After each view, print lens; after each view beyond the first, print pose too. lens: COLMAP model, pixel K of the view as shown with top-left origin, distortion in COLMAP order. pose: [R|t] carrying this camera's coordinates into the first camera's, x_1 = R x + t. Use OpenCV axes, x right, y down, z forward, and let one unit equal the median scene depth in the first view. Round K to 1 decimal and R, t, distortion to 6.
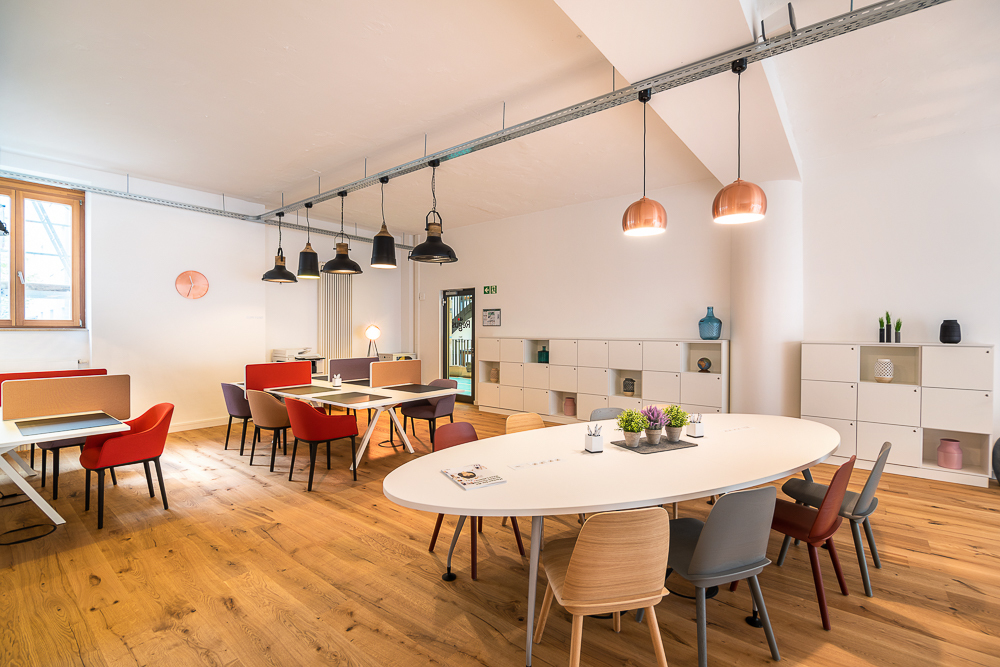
lens RADIAL K [[443.8, 0, 499.4], [0, 443.8, 336.9], [0, 0, 1]] dist [-0.011247, -0.001803]
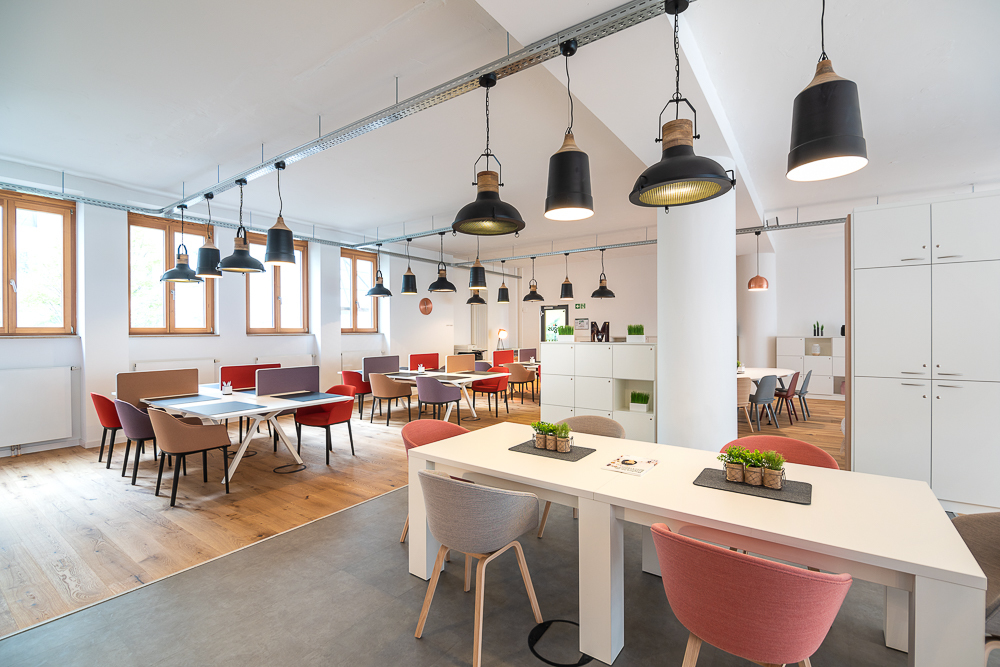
lens RADIAL K [[443.8, 0, 495.7], [0, 443.8, 336.5], [0, 0, 1]] dist [-0.011247, -0.001803]
pose [[0.998140, -0.009395, 0.060233, -0.597166], [0.009848, 0.999925, -0.007225, 0.012055], [-0.060161, 0.007805, 0.998158, -0.778704]]
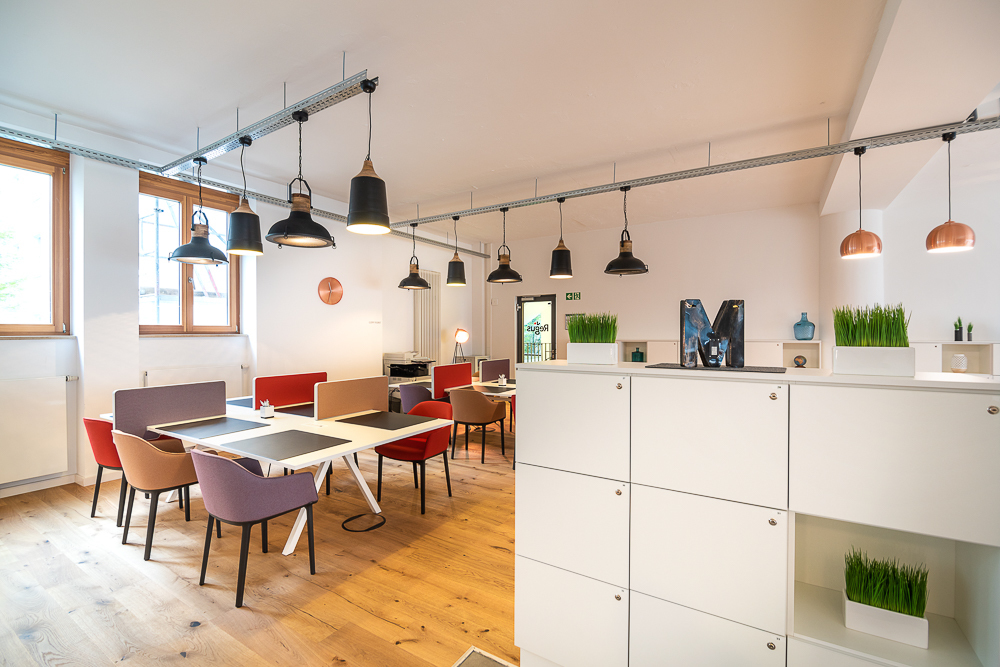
lens RADIAL K [[443.8, 0, 496.6], [0, 443.8, 335.5], [0, 0, 1]] dist [-0.011247, -0.001803]
pose [[0.993301, -0.006349, 0.115378, -0.481626], [0.007557, 0.999921, -0.010035, -0.000802], [-0.115306, 0.010839, 0.993271, -0.079482]]
